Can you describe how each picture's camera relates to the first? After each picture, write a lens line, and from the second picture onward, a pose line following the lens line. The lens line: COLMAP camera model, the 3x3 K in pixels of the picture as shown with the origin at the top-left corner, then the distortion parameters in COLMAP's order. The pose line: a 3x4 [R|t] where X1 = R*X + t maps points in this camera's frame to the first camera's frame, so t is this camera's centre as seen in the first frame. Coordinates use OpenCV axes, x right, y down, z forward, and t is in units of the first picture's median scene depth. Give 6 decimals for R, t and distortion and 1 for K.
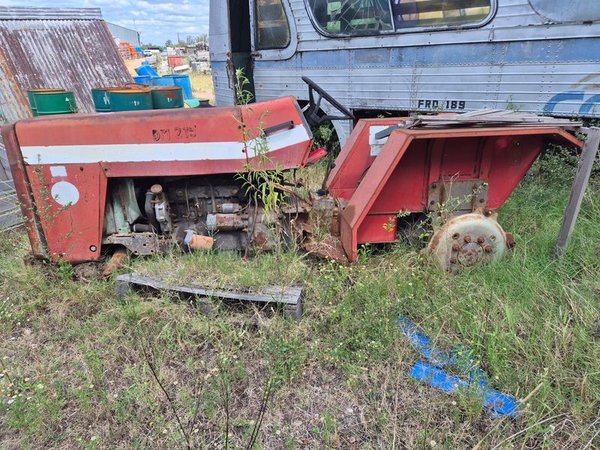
lens RADIAL K [[387.2, 0, 300.0], [0, 387.2, 225.0], [0, 0, 1]] dist [0.072367, -0.062226]
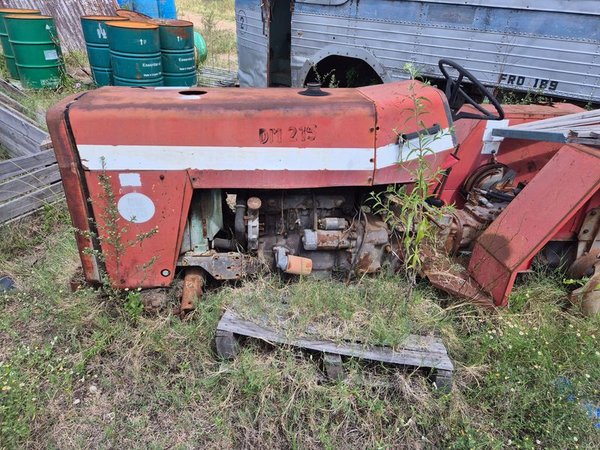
lens RADIAL K [[391.4, 0, 309.4], [0, 391.4, 224.4], [0, 0, 1]] dist [0.071634, -0.058030]
pose [[0.994110, 0.035083, 0.102543, -0.320768], [-0.049590, 0.988545, 0.142546, -0.158634], [-0.096368, -0.146792, 0.984462, 0.211532]]
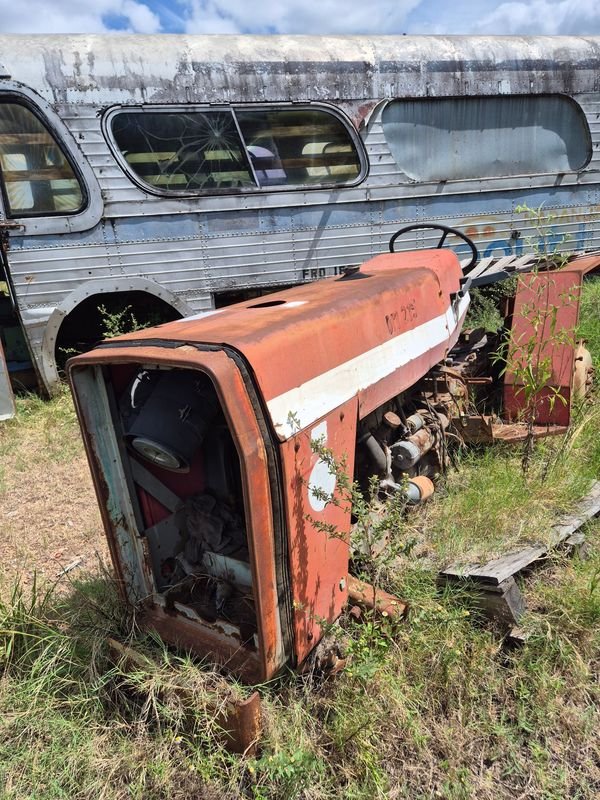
lens RADIAL K [[516.2, 0, 288.1], [0, 516.2, 390.1], [0, 0, 1]] dist [0.072367, -0.062226]
pose [[0.639710, -0.251385, 0.726345, -0.940865], [0.348870, 0.937016, 0.017039, -0.186019], [-0.684880, 0.242500, 0.687120, 0.553749]]
